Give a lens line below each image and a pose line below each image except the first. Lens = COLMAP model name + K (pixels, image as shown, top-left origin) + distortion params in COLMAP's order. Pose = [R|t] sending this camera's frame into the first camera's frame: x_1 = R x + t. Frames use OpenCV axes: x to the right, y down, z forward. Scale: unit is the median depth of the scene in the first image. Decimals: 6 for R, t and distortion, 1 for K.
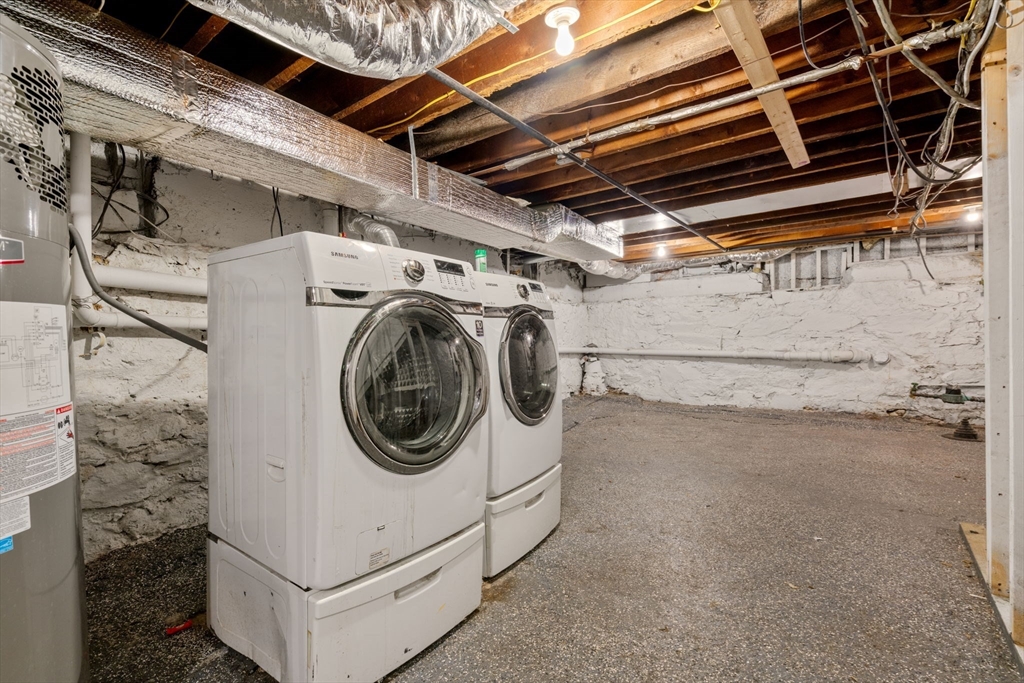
lens RADIAL K [[467.0, 0, 513.3], [0, 467.0, 329.2], [0, 0, 1]] dist [-0.002515, 0.000413]
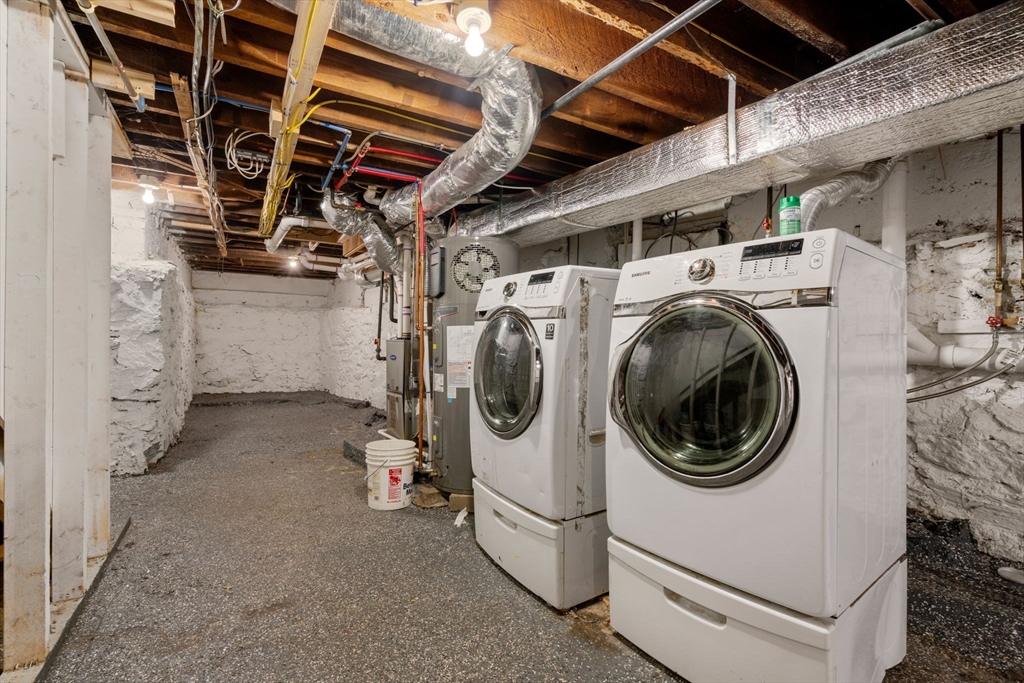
lens RADIAL K [[466.4, 0, 510.4], [0, 466.4, 335.1], [0, 0, 1]] dist [-0.002154, 0.000351]
pose [[-0.362370, 0.000913, -0.932034, 0.960622], [0.007723, 0.999968, -0.002023, 0.007385], [0.932002, -0.007931, -0.362365, 1.366709]]
